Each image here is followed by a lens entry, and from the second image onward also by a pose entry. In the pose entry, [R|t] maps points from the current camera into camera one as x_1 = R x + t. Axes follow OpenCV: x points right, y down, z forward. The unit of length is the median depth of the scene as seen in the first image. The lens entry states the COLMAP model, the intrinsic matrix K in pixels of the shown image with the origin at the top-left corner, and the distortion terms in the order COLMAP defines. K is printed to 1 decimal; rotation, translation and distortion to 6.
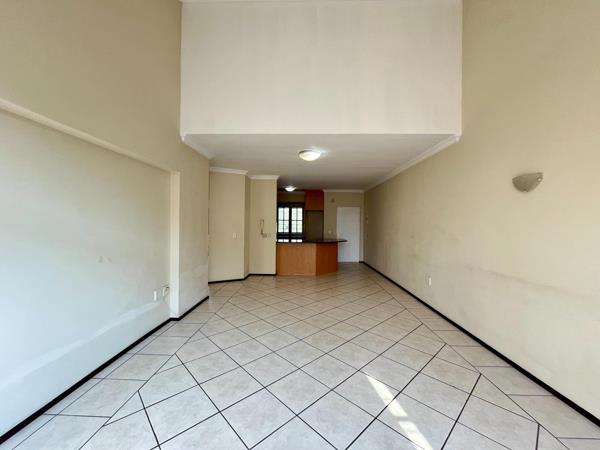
lens RADIAL K [[244.3, 0, 300.0], [0, 244.3, 225.0], [0, 0, 1]] dist [-0.000915, 0.000137]
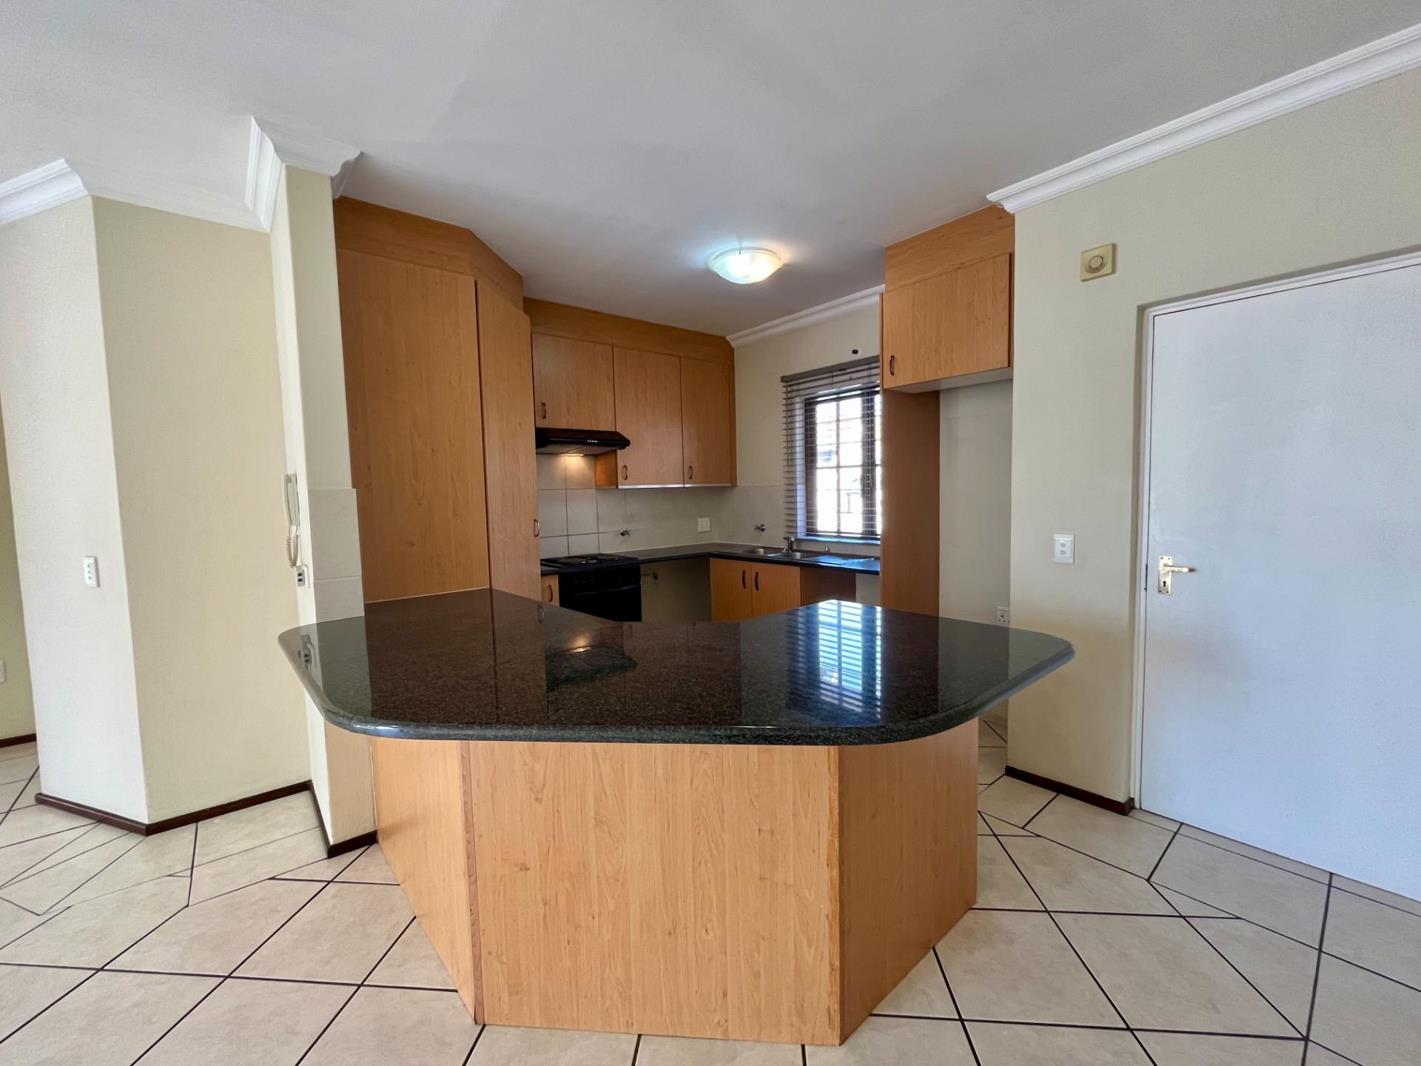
lens RADIAL K [[571.3, 0, 710.5], [0, 571.3, 533.0], [0, 0, 1]] dist [-0.001867, 0.000084]
pose [[0.661623, 0.023434, -0.749471, 0.215425], [0.029105, 0.997956, 0.056897, 0.003074], [0.749272, -0.059458, 0.659588, 0.687149]]
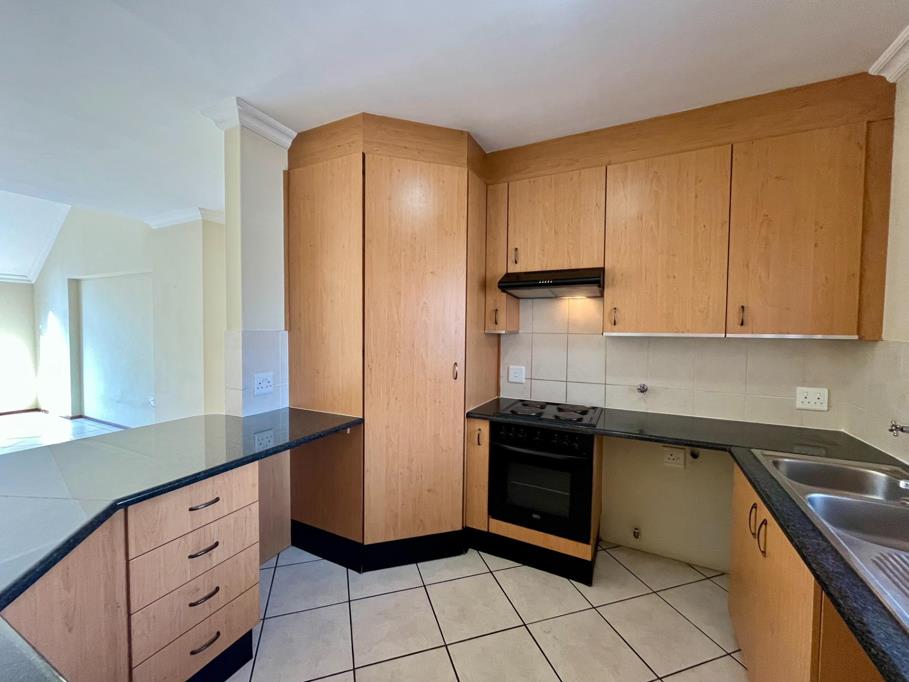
lens RADIAL K [[370.2, 0, 454.5], [0, 370.2, 341.0], [0, 0, 1]] dist [-0.000915, 0.000137]
pose [[-0.427966, 0.014168, -0.903684, 0.084630], [-0.022594, 0.999397, 0.026368, -0.009557], [0.903512, 0.031702, -0.427388, 0.956999]]
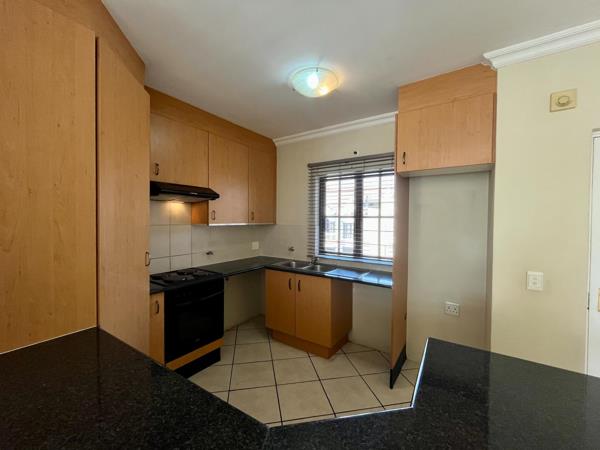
lens RADIAL K [[244.3, 0, 300.0], [0, 244.3, 225.0], [0, 0, 1]] dist [-0.000915, 0.000137]
pose [[0.842256, 0.003600, -0.539066, 0.071929], [0.000066, 0.999977, 0.006780, -0.011790], [0.539078, -0.005746, 0.842236, 0.747587]]
